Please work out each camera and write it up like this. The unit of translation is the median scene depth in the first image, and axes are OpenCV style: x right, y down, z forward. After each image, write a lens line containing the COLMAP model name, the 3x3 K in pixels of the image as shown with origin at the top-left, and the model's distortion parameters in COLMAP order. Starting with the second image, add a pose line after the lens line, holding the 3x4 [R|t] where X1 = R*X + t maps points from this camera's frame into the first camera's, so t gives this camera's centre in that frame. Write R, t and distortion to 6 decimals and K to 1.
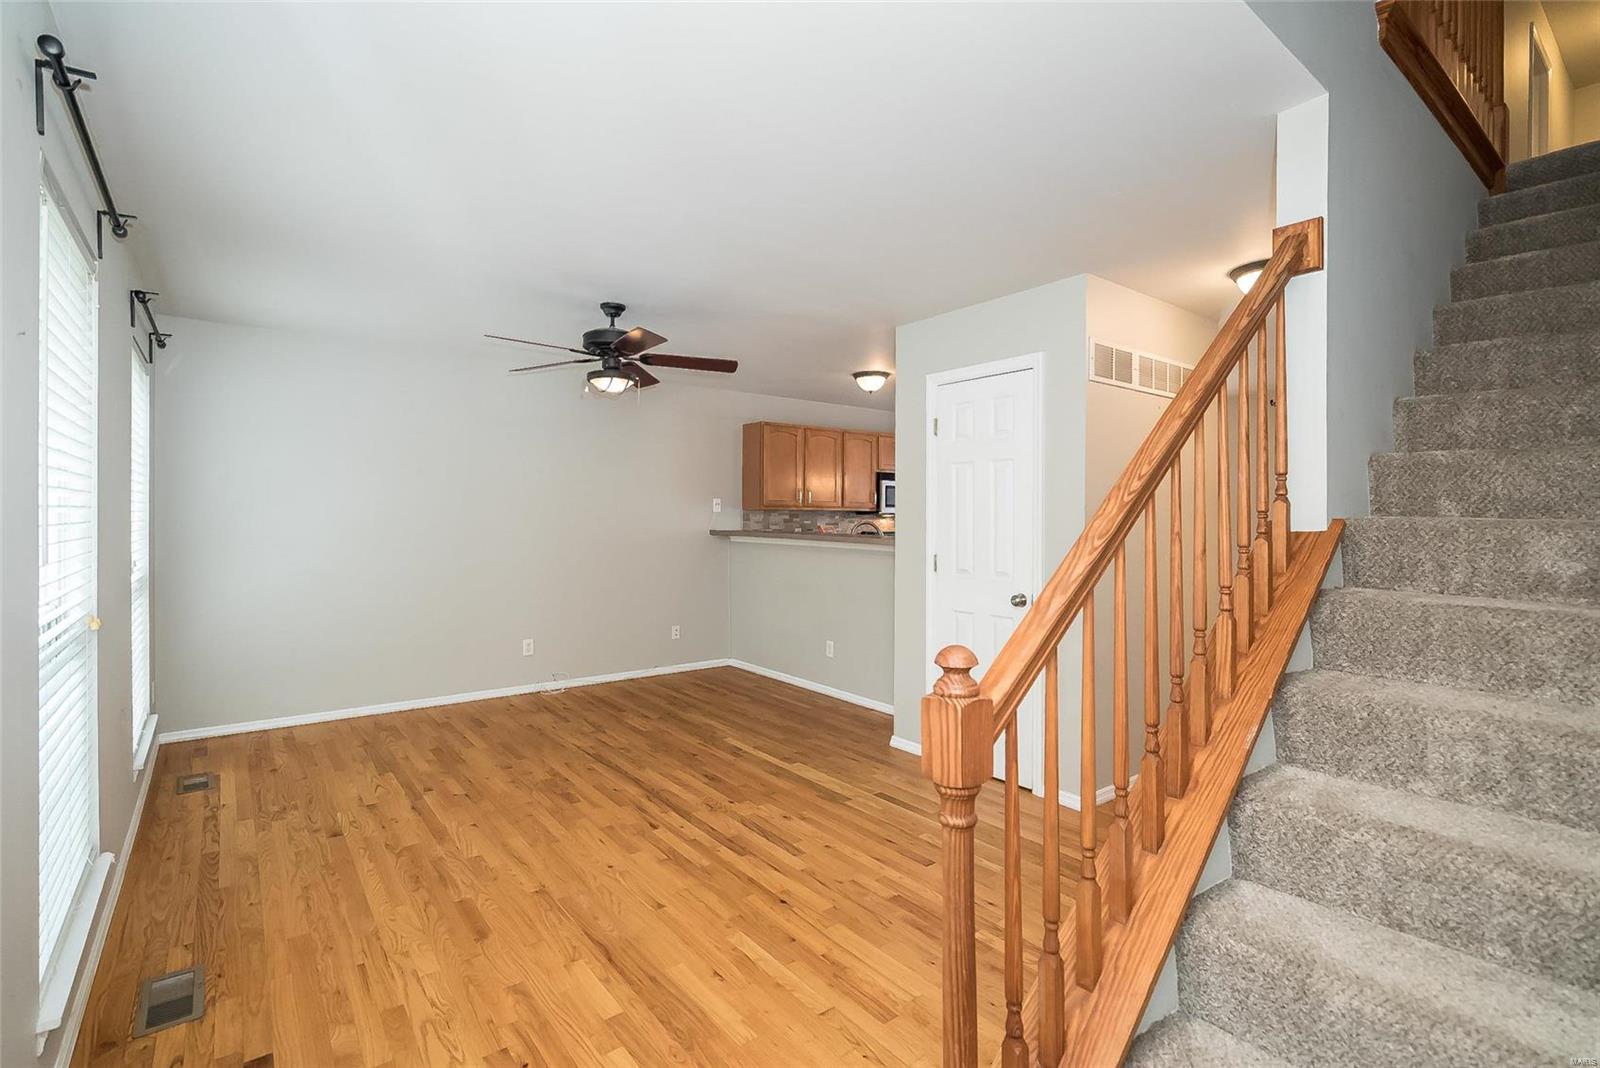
lens RADIAL K [[741.0, 0, 801.7], [0, 741.0, 522.8], [0, 0, 1]] dist [0.000206, -0.000029]
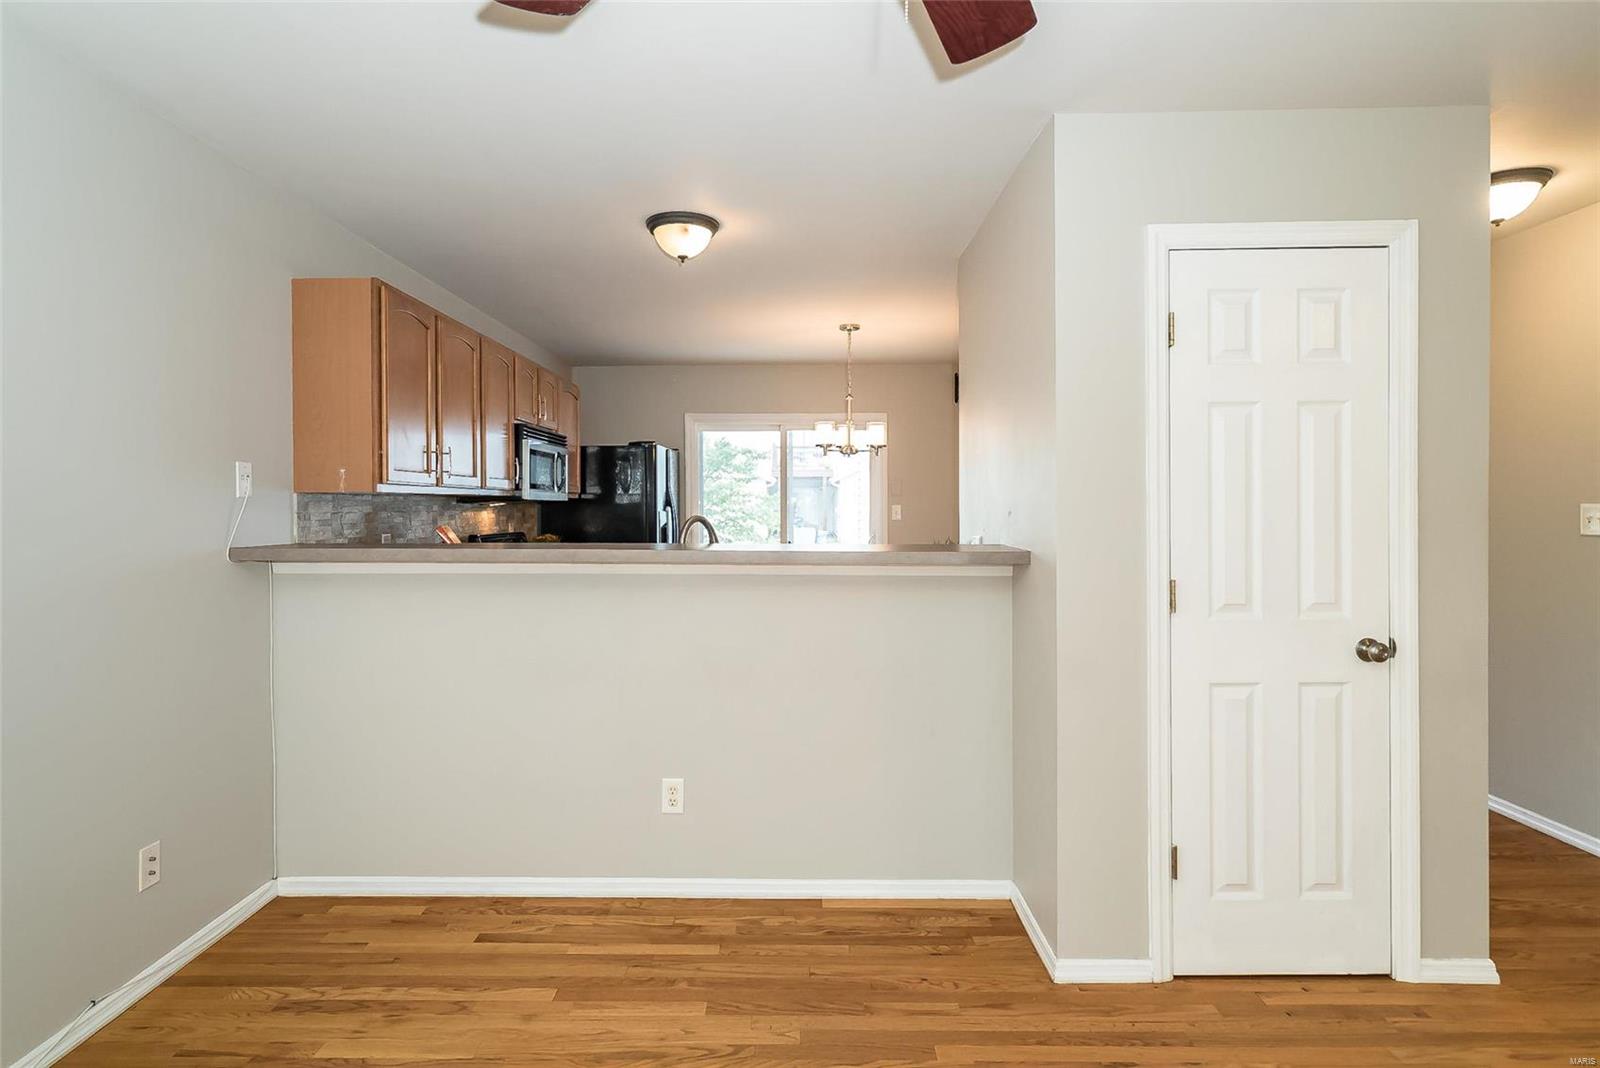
lens RADIAL K [[850.2, 0, 795.9], [0, 850.2, 508.3], [0, 0, 1]] dist [0.002171, 0.000292]
pose [[0.630751, -0.012553, 0.775884, -0.453906], [0.014945, 0.999880, 0.004028, -0.012077], [-0.775841, 0.009055, 0.630863, 0.863697]]
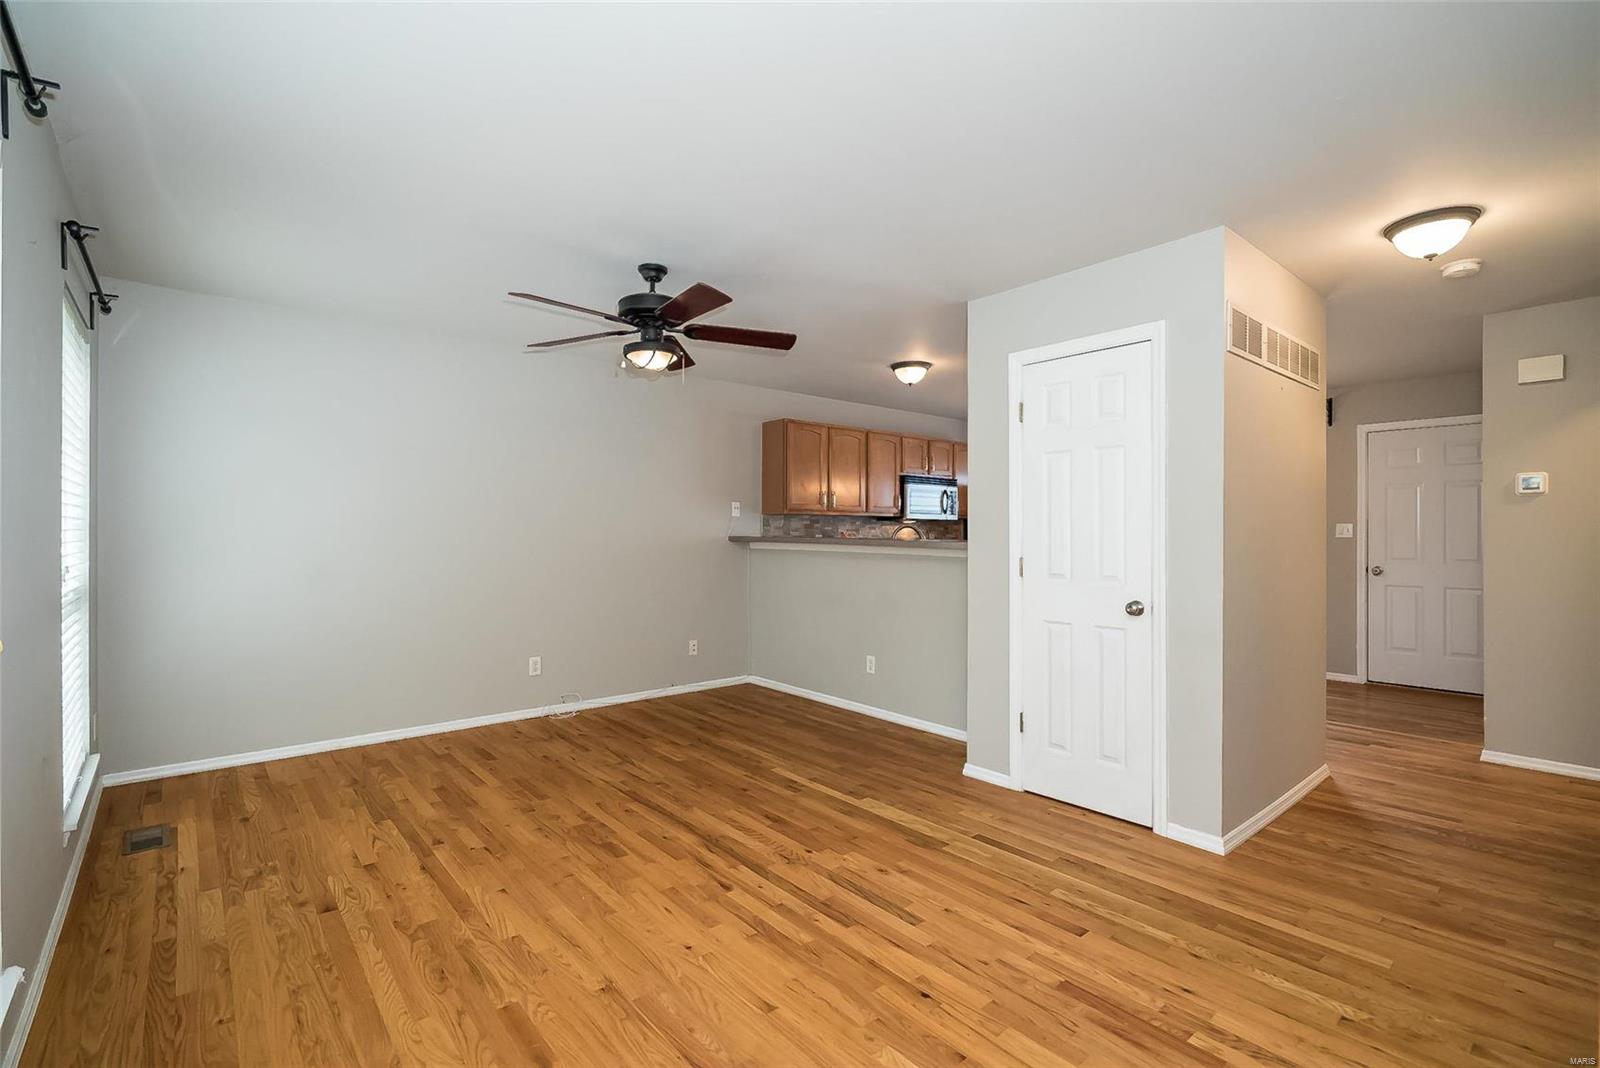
lens RADIAL K [[724.9, 0, 800.0], [0, 724.9, 534.0], [0, 0, 1]] dist [-0.000832, 0.000039]
pose [[0.999053, -0.002512, 0.043428, -0.123751], [0.002711, 0.999986, -0.004526, 0.019032], [-0.043416, 0.004640, 0.999046, 0.158607]]
